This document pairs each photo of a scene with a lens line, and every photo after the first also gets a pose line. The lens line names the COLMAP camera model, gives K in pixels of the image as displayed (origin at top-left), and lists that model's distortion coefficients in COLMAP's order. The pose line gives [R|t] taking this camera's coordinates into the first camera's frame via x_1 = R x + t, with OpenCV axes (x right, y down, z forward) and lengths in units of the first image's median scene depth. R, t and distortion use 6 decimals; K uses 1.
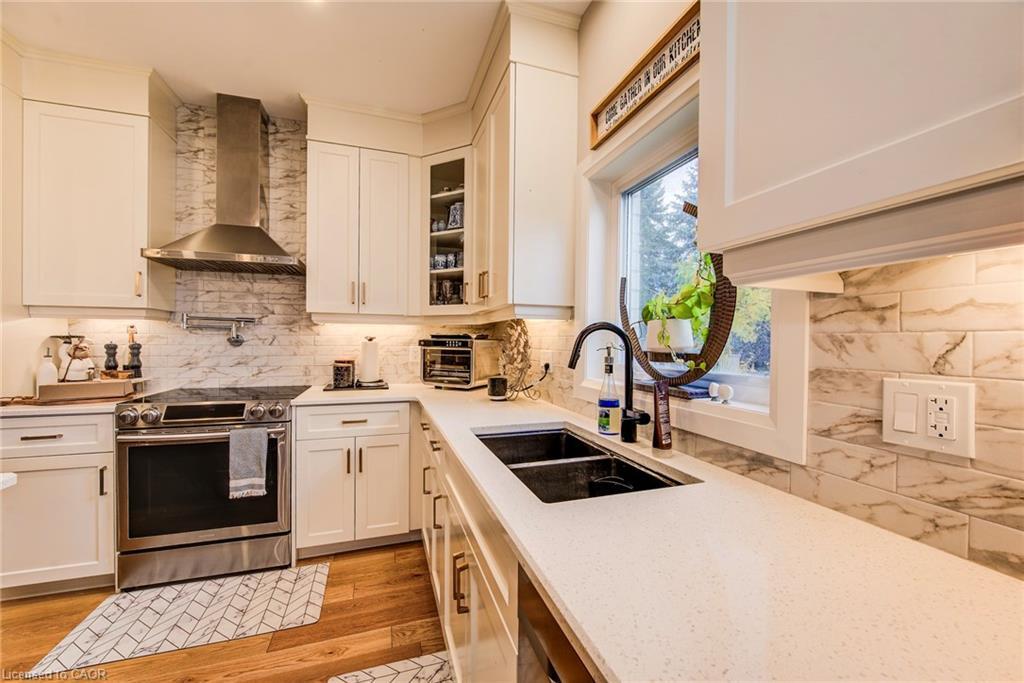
lens RADIAL K [[397.9, 0, 512.3], [0, 397.9, 342.9], [0, 0, 1]] dist [-0.004662, -0.001930]
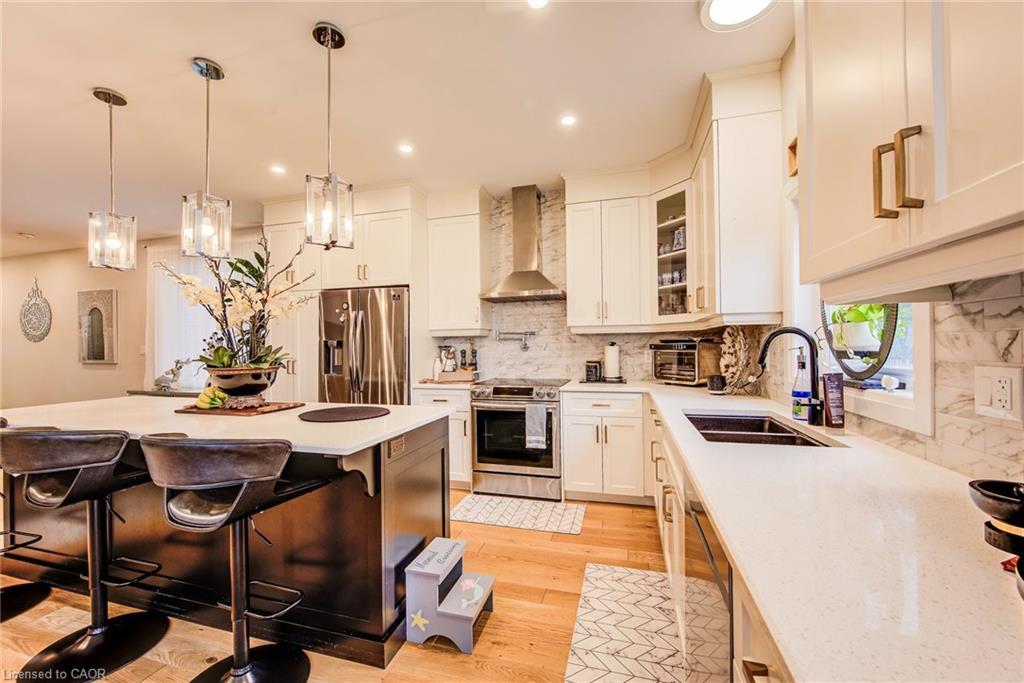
lens RADIAL K [[397.9, 0, 513.9], [0, 397.9, 343.4], [0, 0, 1]] dist [-0.004662, -0.001930]
pose [[0.827368, -0.021684, -0.561241, 0.138558], [0.015370, 0.999754, -0.015968, 0.003652], [0.561449, 0.004585, 0.827498, -0.328221]]
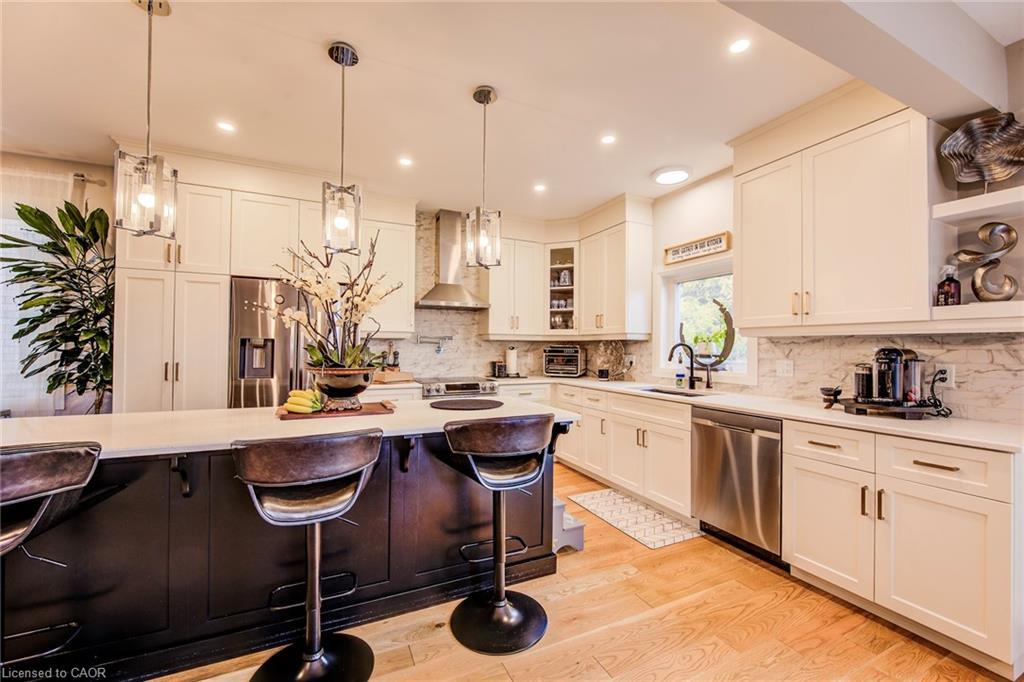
lens RADIAL K [[397.9, 0, 513.3], [0, 397.9, 343.2], [0, 0, 1]] dist [-0.004662, -0.001930]
pose [[0.992839, 0.001297, 0.119451, -0.748842], [0.000936, 0.999826, -0.018628, -0.002512], [-0.119455, 0.018607, 0.992665, -0.916786]]
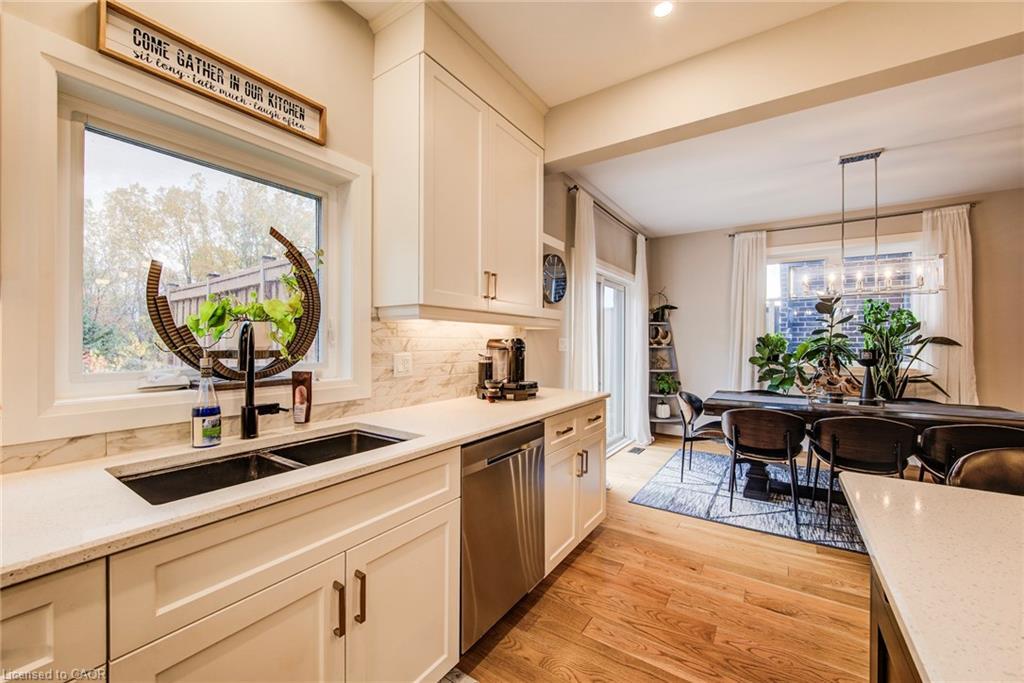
lens RADIAL K [[397.9, 0, 513.0], [0, 397.9, 342.9], [0, 0, 1]] dist [-0.004662, -0.001930]
pose [[-0.605850, -0.014593, 0.795445, -0.601592], [-0.005382, 0.999884, 0.014244, -0.011330], [-0.795560, 0.004349, -0.605859, 0.691321]]
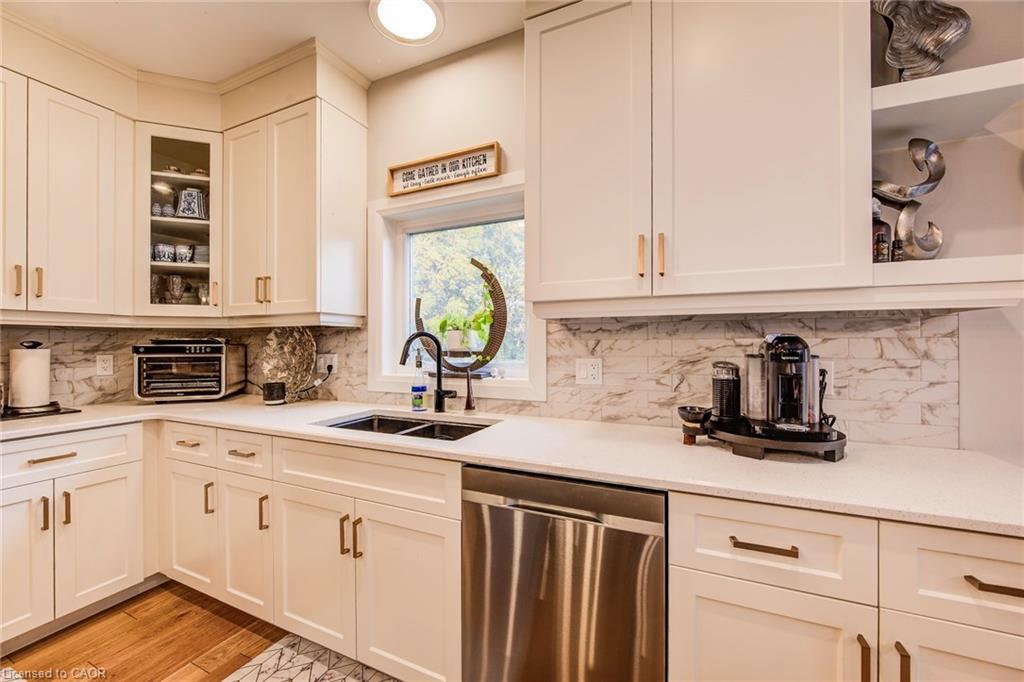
lens RADIAL K [[397.9, 0, 510.4], [0, 397.9, 343.2], [0, 0, 1]] dist [-0.004662, -0.001930]
pose [[0.682979, -0.009225, 0.730380, -0.388864], [0.014283, 0.999898, -0.000728, -0.002599], [-0.730299, 0.010929, 0.683041, -0.132622]]
